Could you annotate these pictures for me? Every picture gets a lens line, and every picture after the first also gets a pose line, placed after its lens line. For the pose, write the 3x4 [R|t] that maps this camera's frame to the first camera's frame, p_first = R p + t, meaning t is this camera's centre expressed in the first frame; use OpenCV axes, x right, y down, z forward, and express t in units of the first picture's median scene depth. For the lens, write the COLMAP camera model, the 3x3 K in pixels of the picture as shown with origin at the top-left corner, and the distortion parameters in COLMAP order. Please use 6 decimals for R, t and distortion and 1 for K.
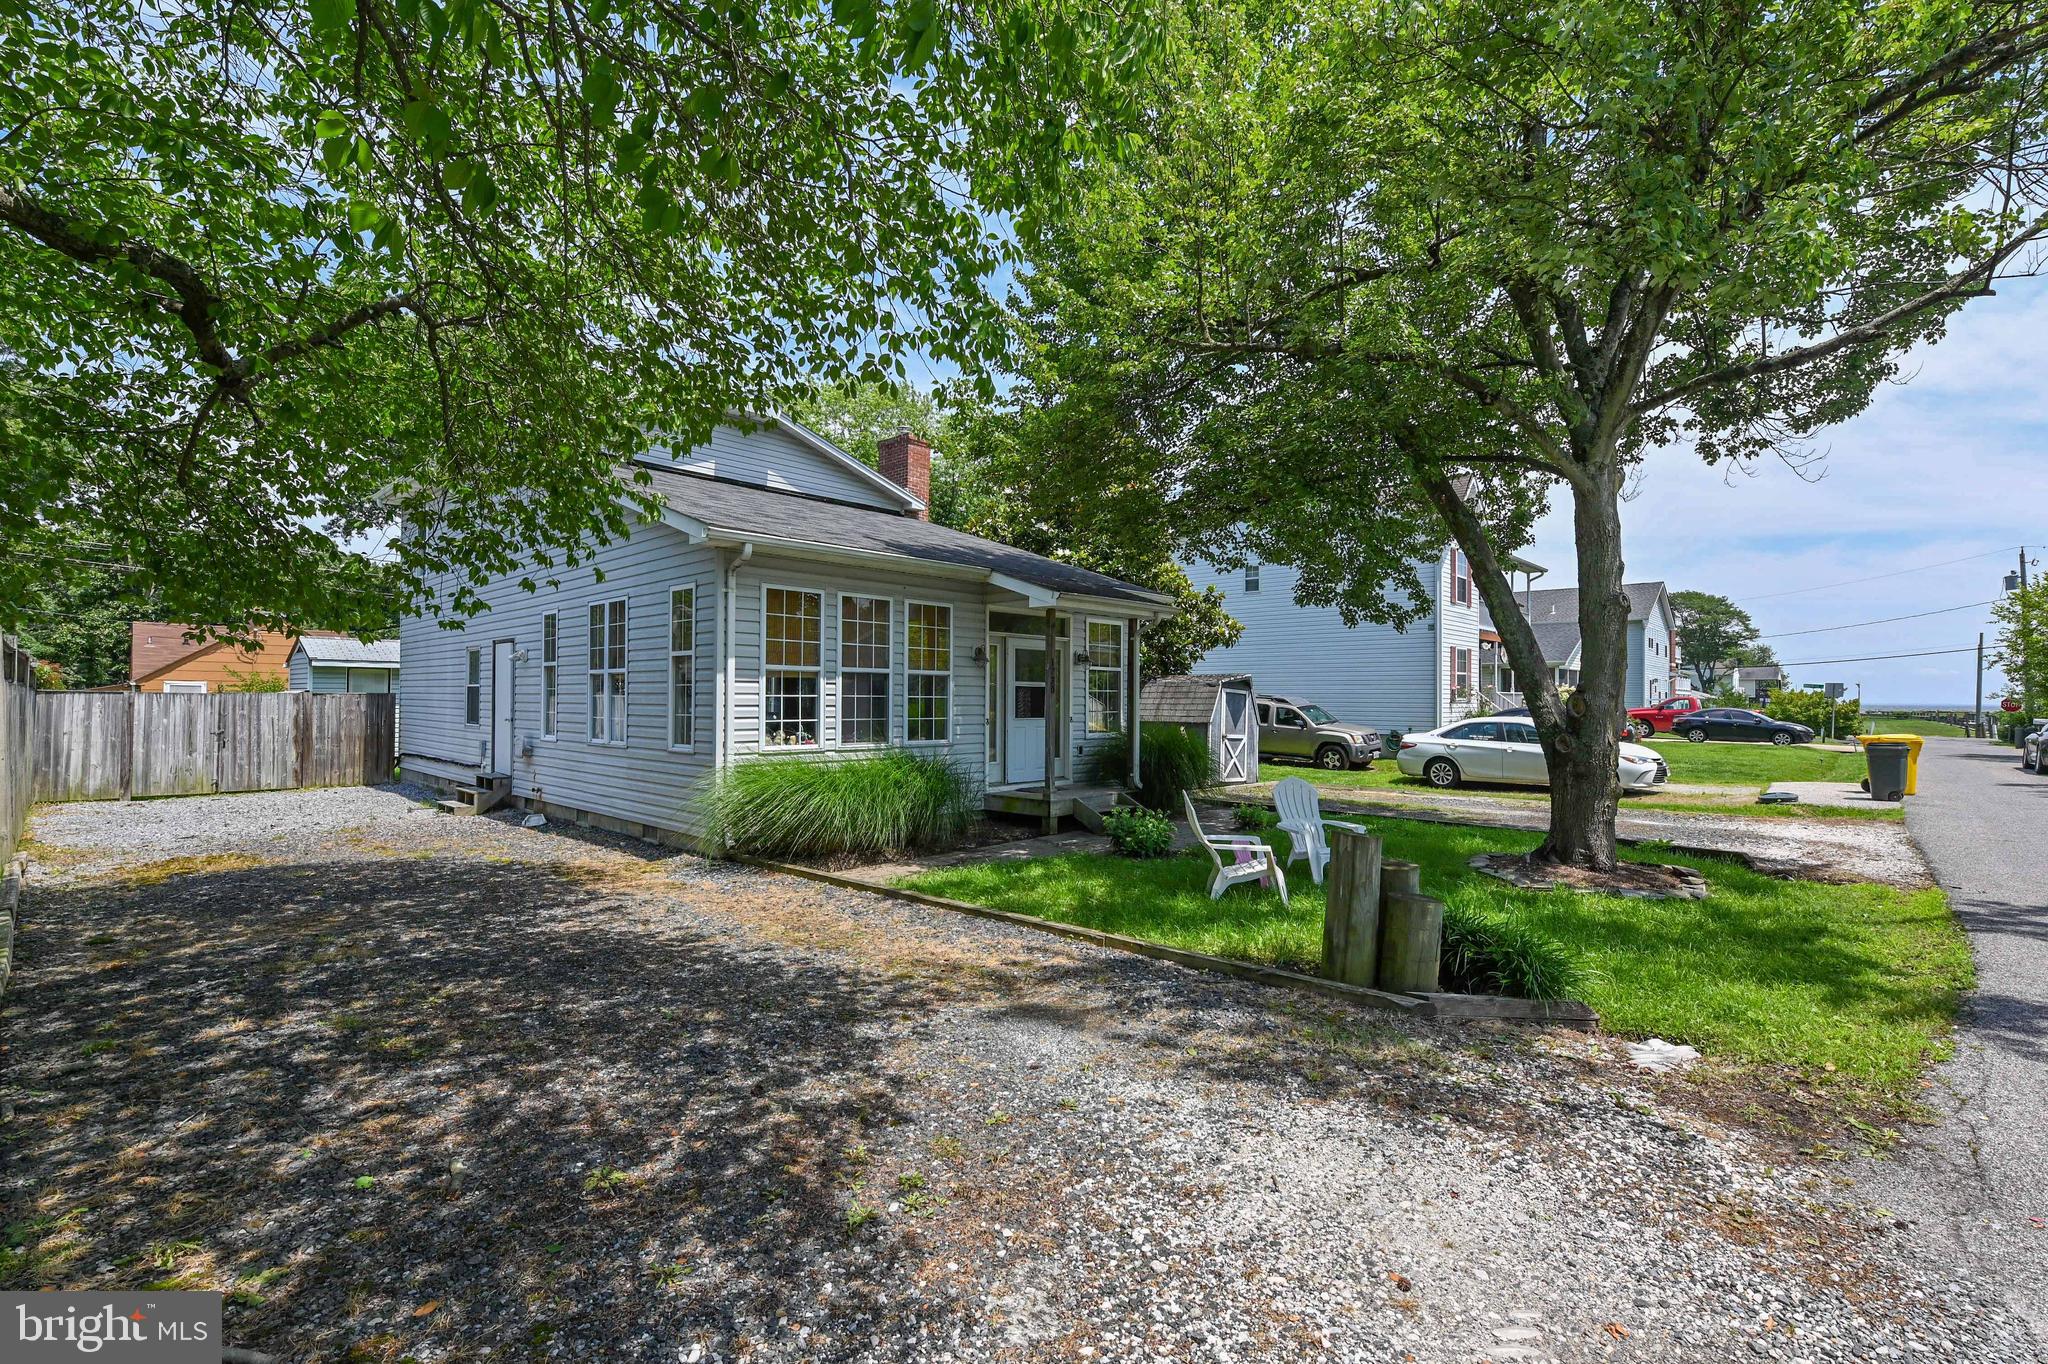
lens RADIAL K [[924.1, 0, 1015.9], [0, 924.1, 687.8], [0, 0, 1]] dist [-0.016374, 0.000241]
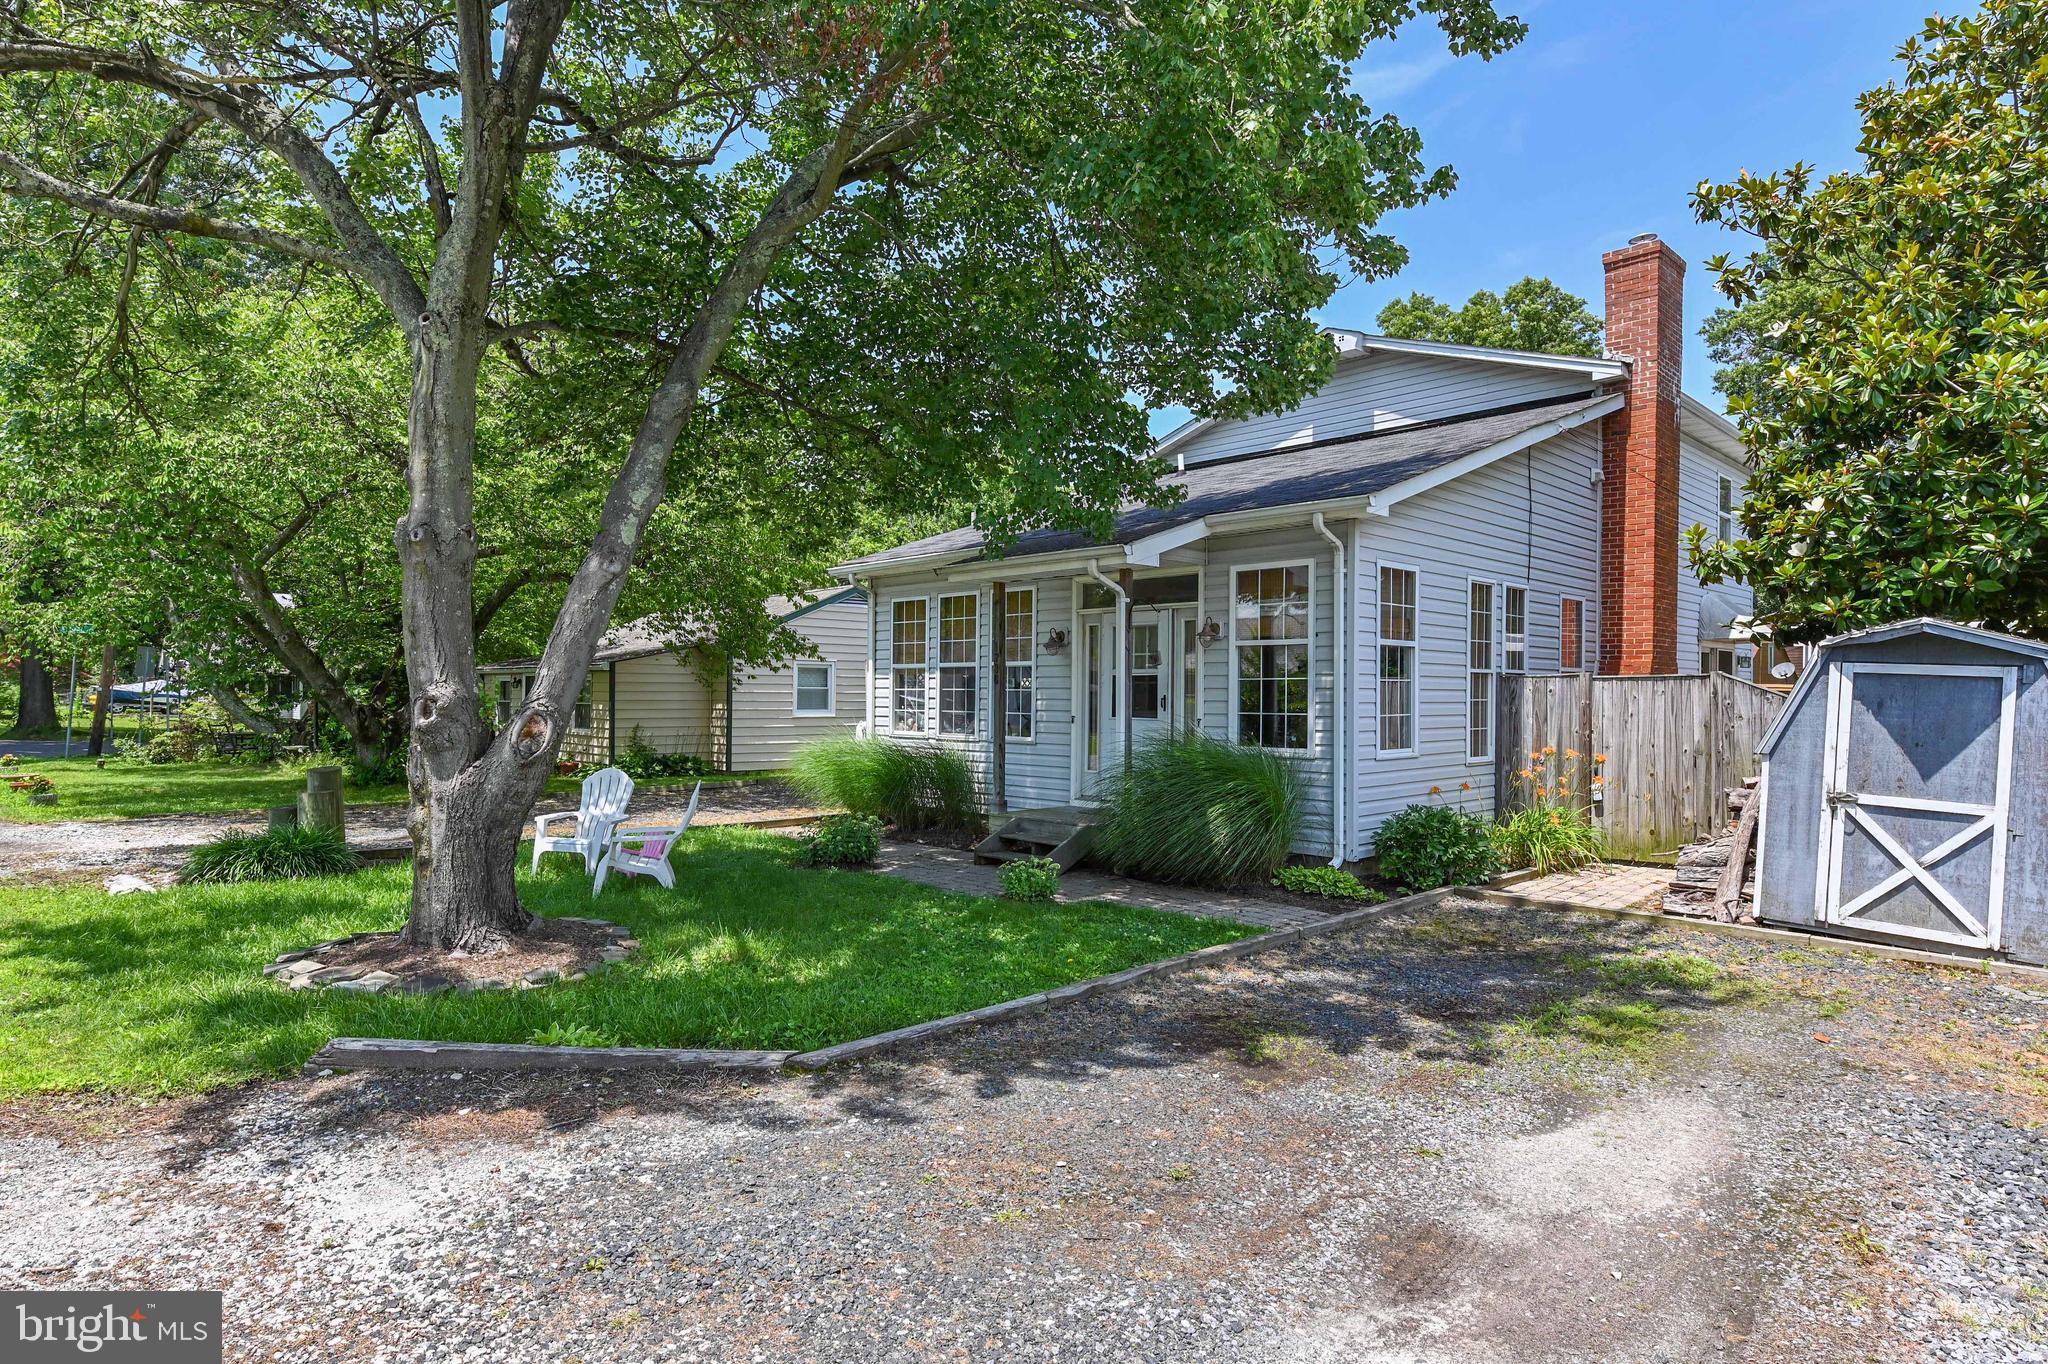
lens RADIAL K [[1066.5, 0, 1015.8], [0, 1066.5, 692.2], [0, 0, 1]] dist [-0.015993, 0.000222]
pose [[-0.049205, -0.003447, -0.998783, 1.029166], [0.009169, 0.999950, -0.003902, 0.017354], [0.998747, -0.009350, -0.049171, 1.107548]]
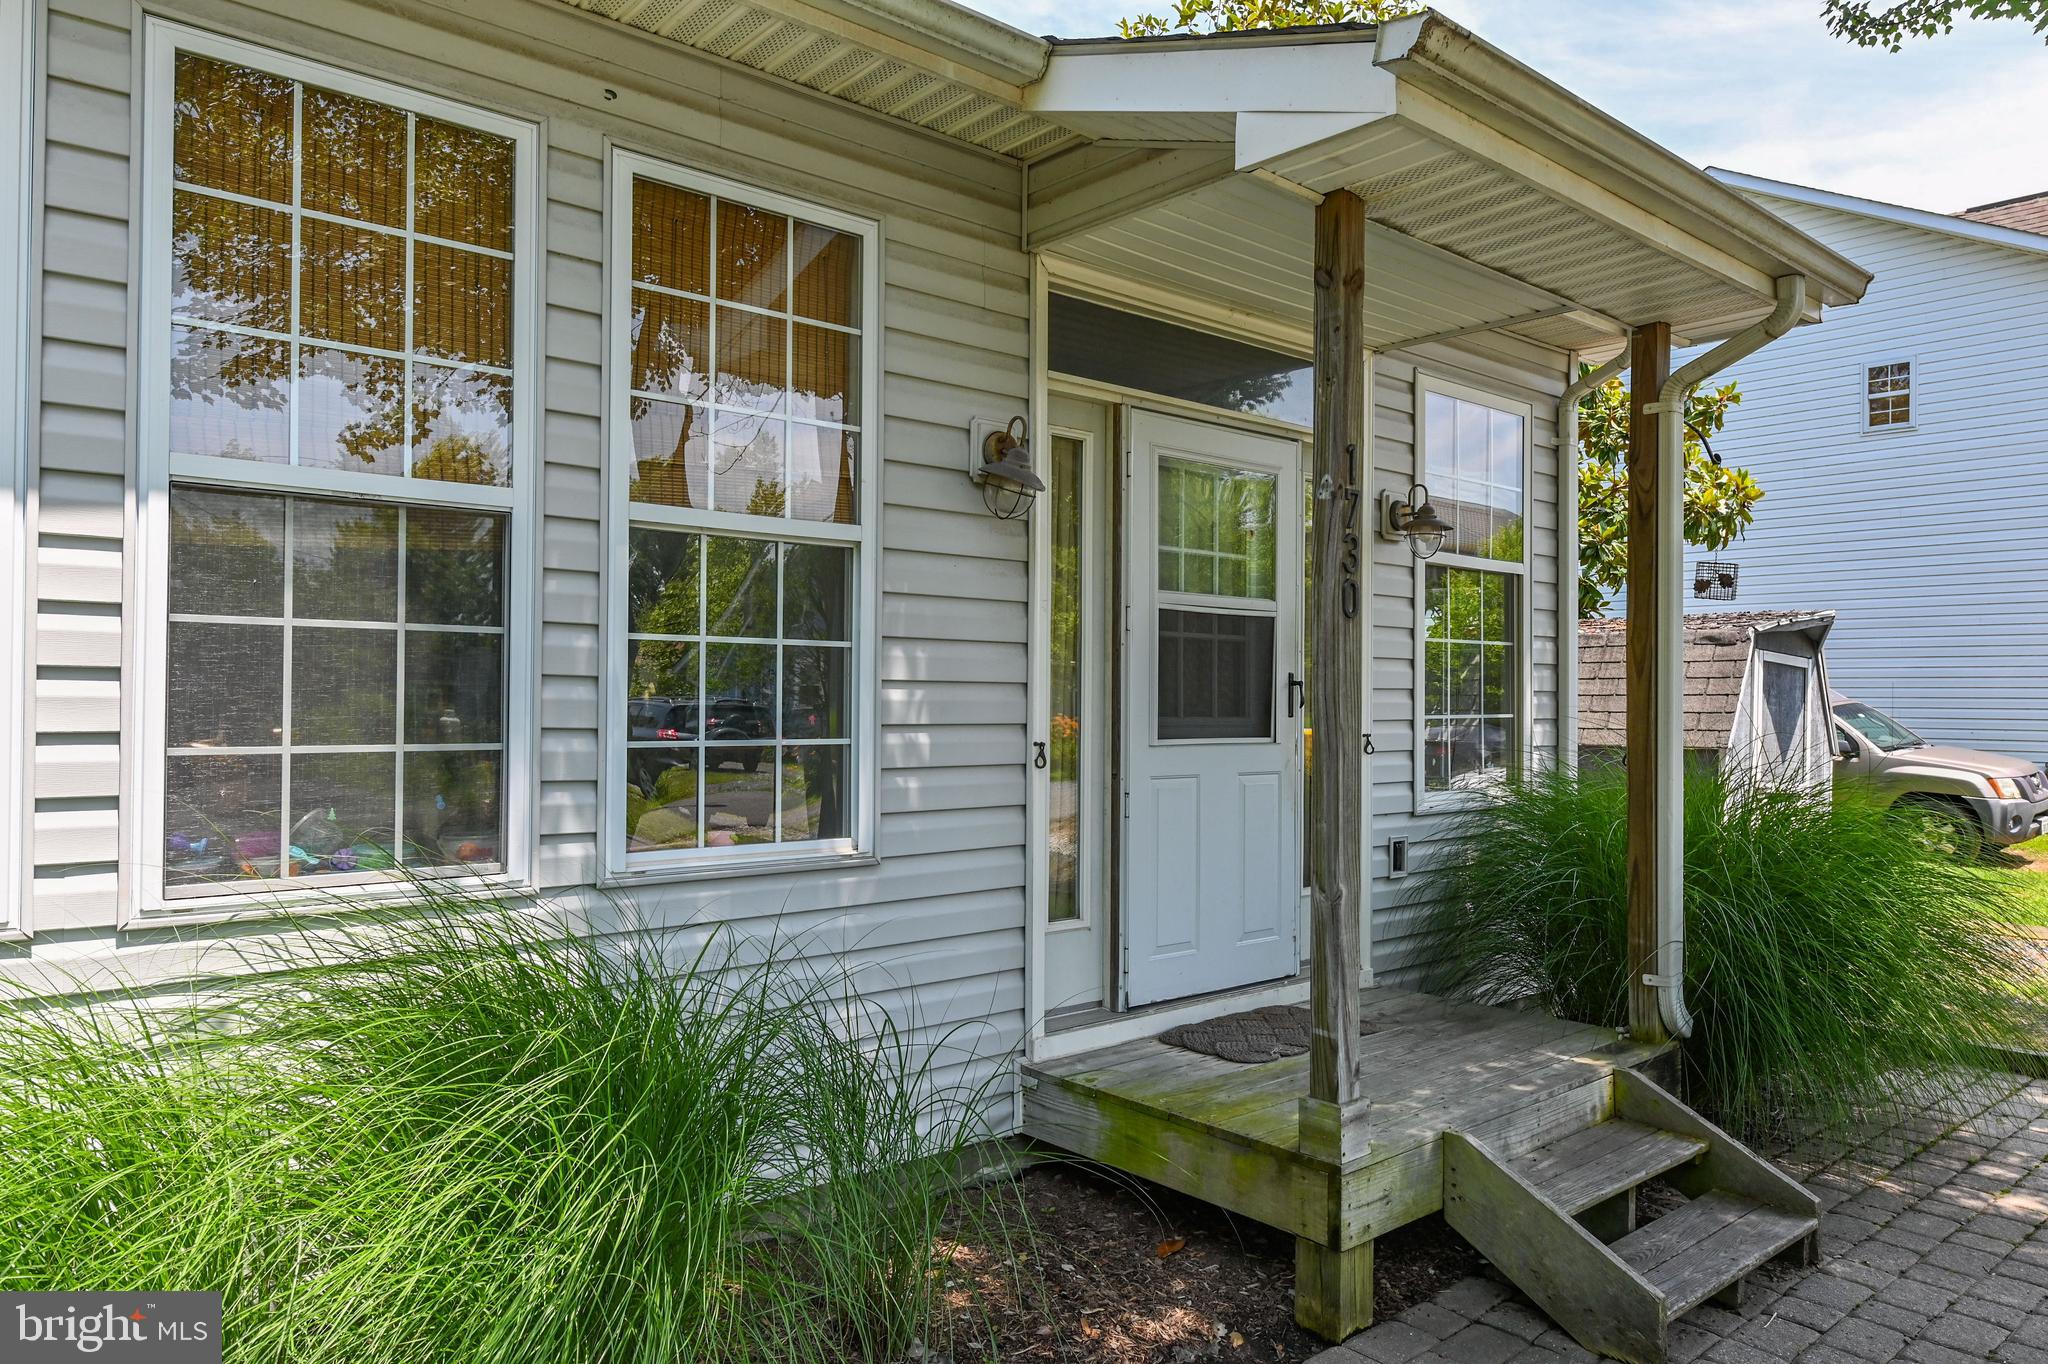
lens RADIAL K [[1366.4, 0, 1008.1], [0, 1366.4, 682.9], [0, 0, 1]] dist [-0.003592, 0.003444]
pose [[0.995127, -0.000657, -0.098597, -0.004917], [0.000558, 0.999999, -0.001032, 0.020964], [0.098597, 0.000972, 0.995127, 0.728131]]
